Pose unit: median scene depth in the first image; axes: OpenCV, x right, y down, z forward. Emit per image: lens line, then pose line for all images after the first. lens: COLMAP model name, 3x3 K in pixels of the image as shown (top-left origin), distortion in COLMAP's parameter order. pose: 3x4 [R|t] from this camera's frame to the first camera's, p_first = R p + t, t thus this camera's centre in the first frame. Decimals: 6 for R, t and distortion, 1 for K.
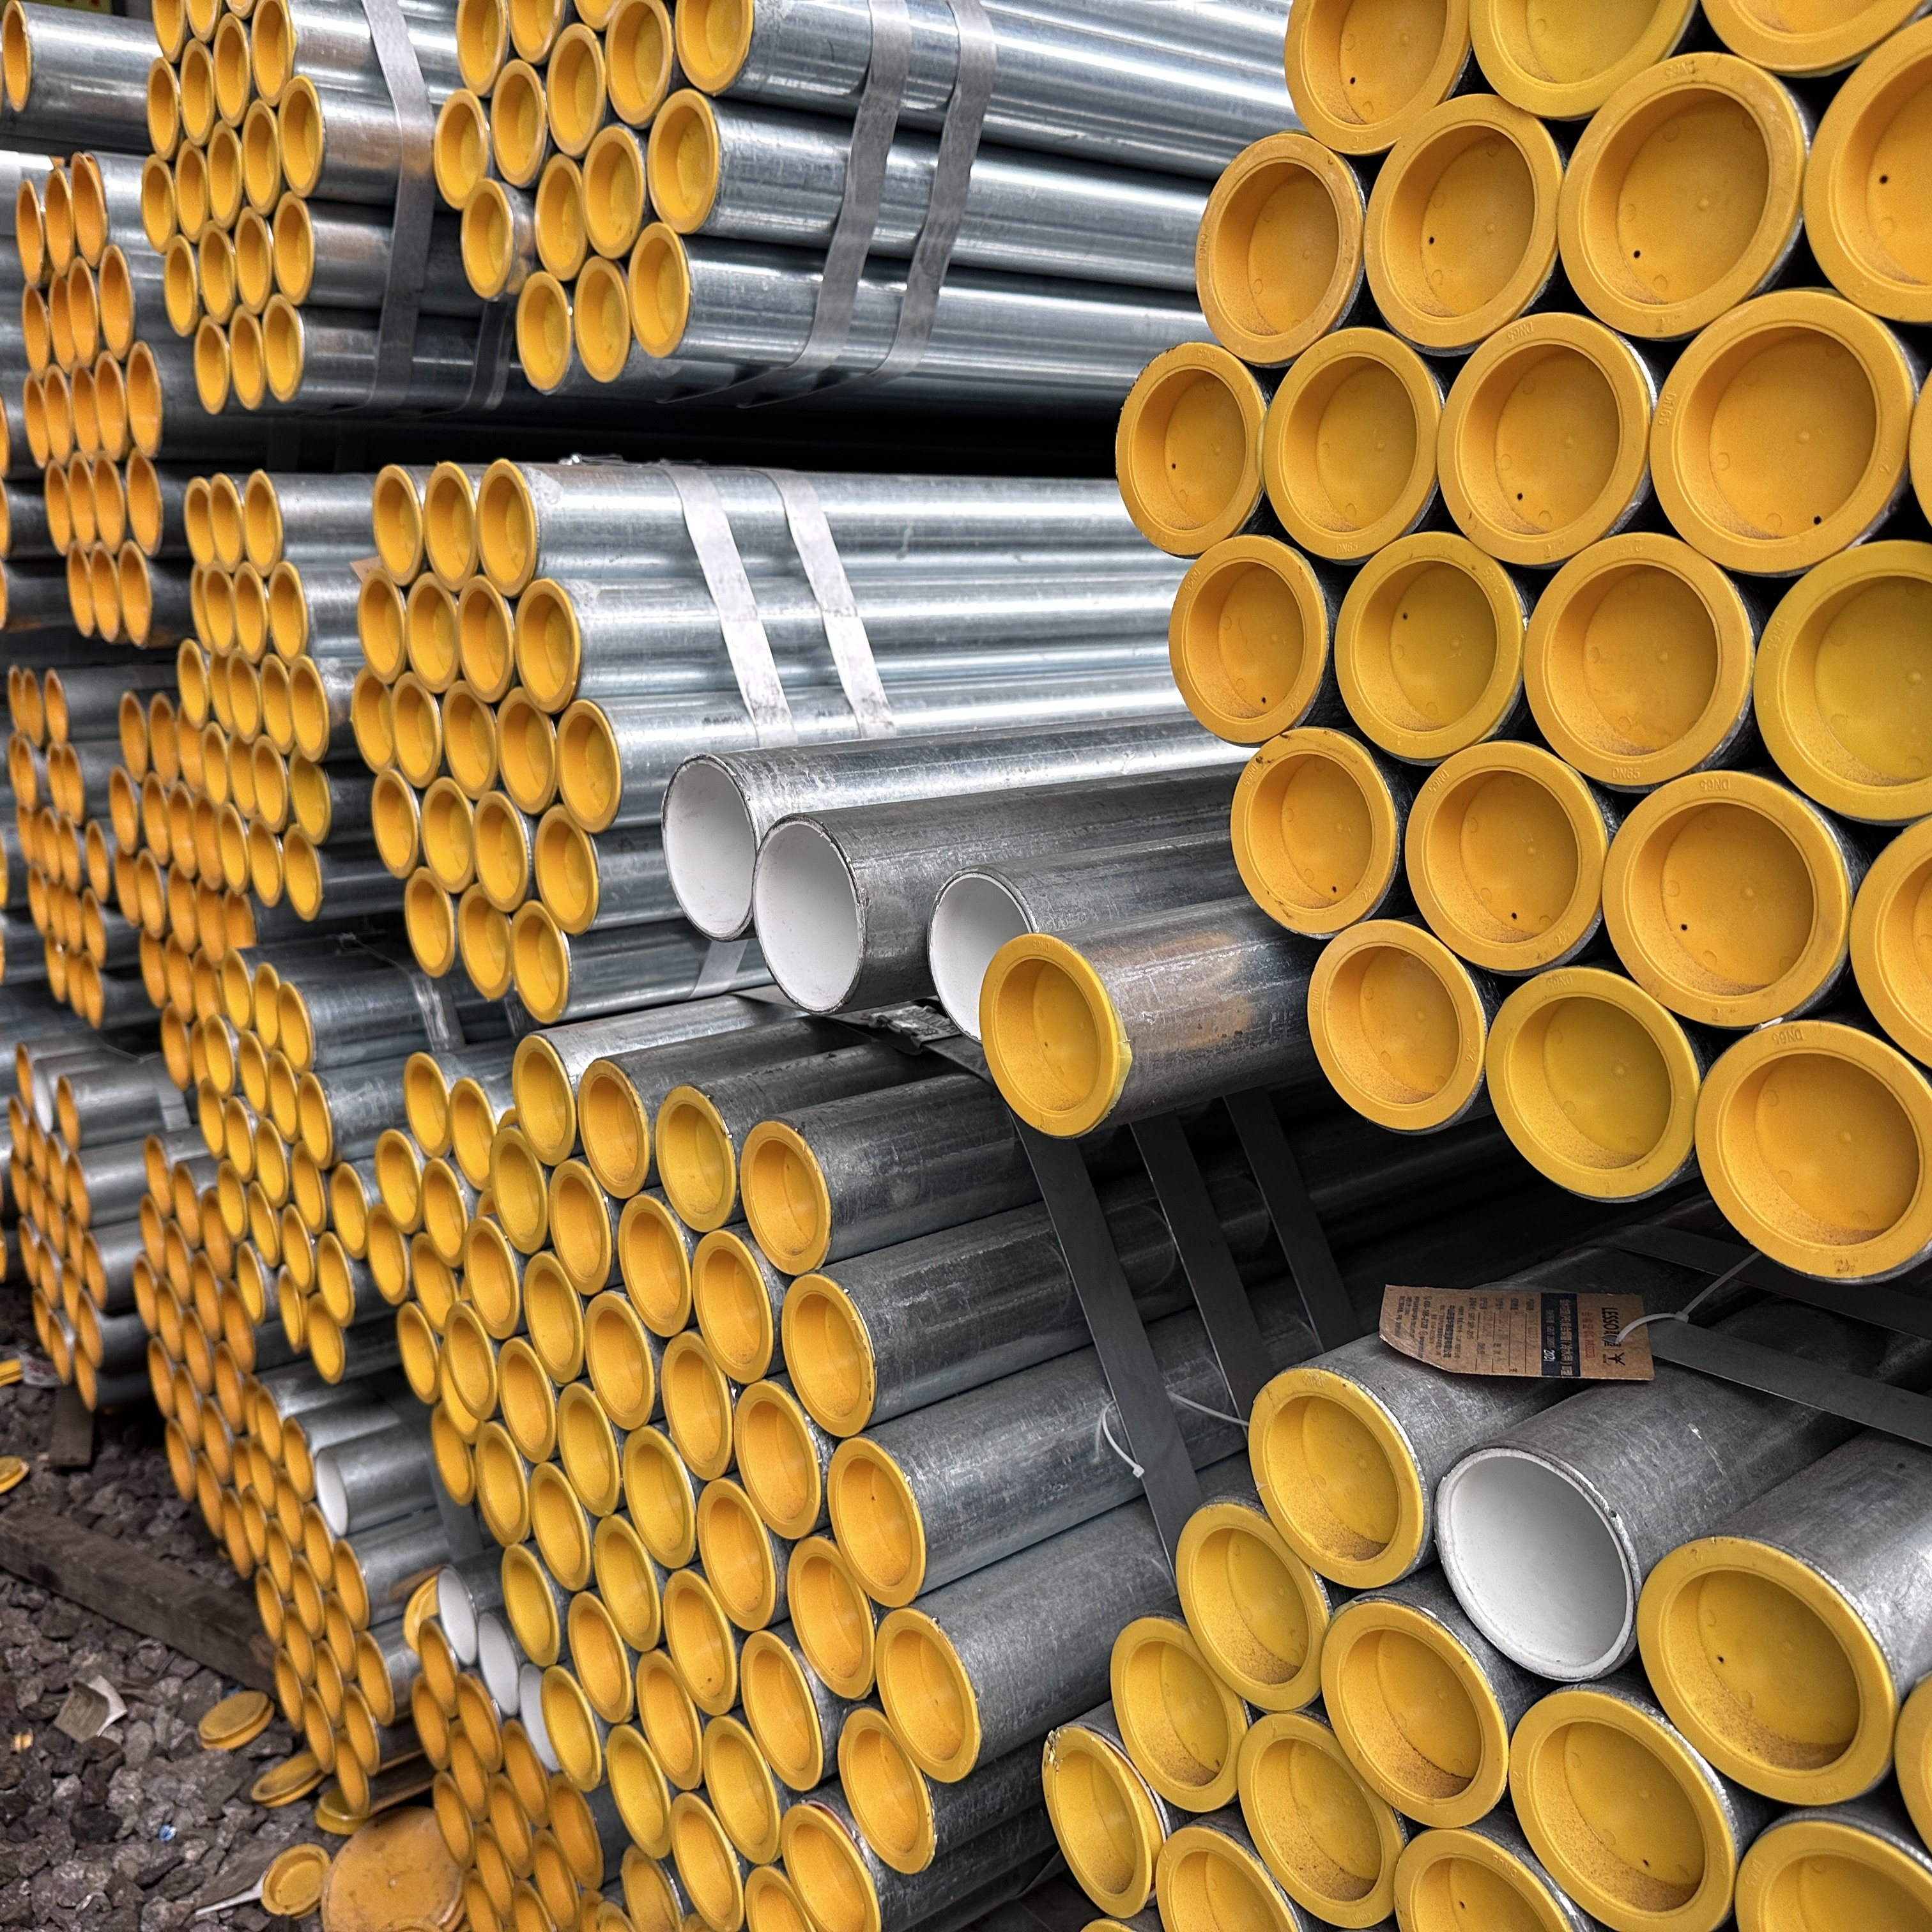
lens RADIAL K [[1883.3, 0, 966.0], [0, 1883.3, 966.0], [0, 0, 1]] dist [-0.018863, -0.007289]
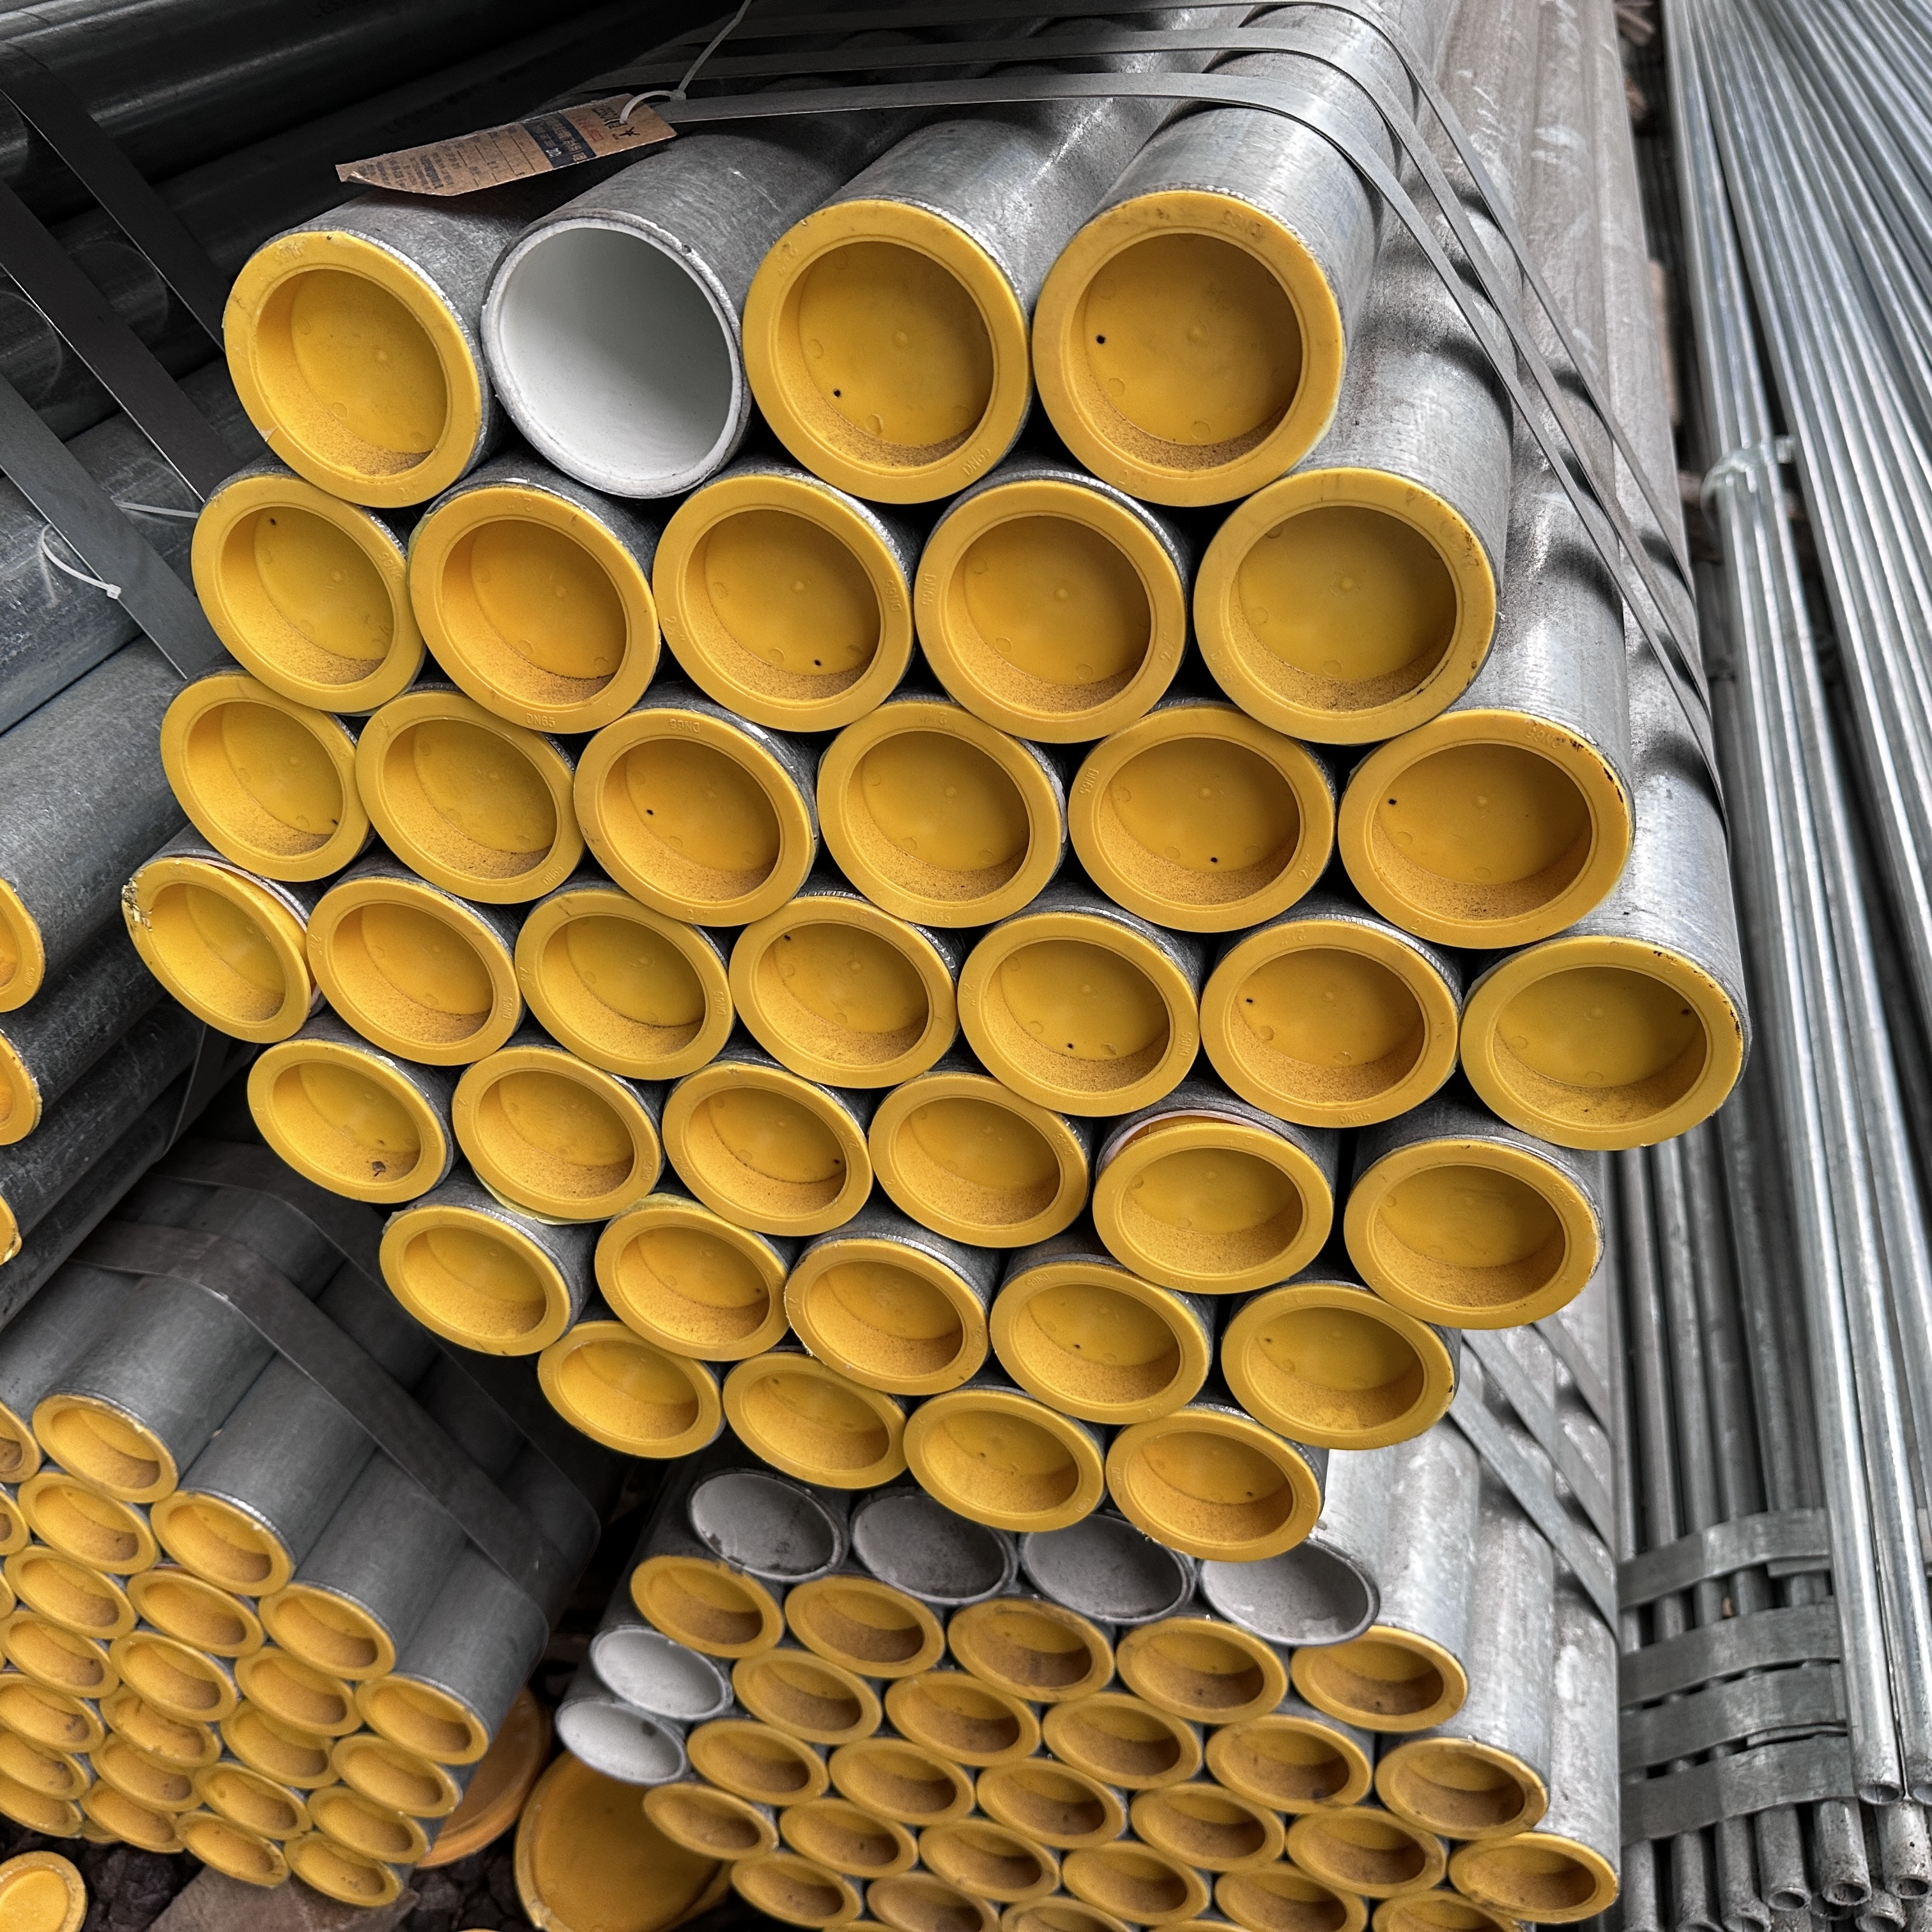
lens RADIAL K [[1787.2, 0, 966.0], [0, 1787.2, 966.0], [0, 0, 1]] dist [0.239468, -0.563604]
pose [[0.802889, -0.376615, 0.462093, -0.055303], [0.206672, 0.902937, 0.376817, 0.272326], [-0.559156, -0.207041, 0.802794, 0.176176]]
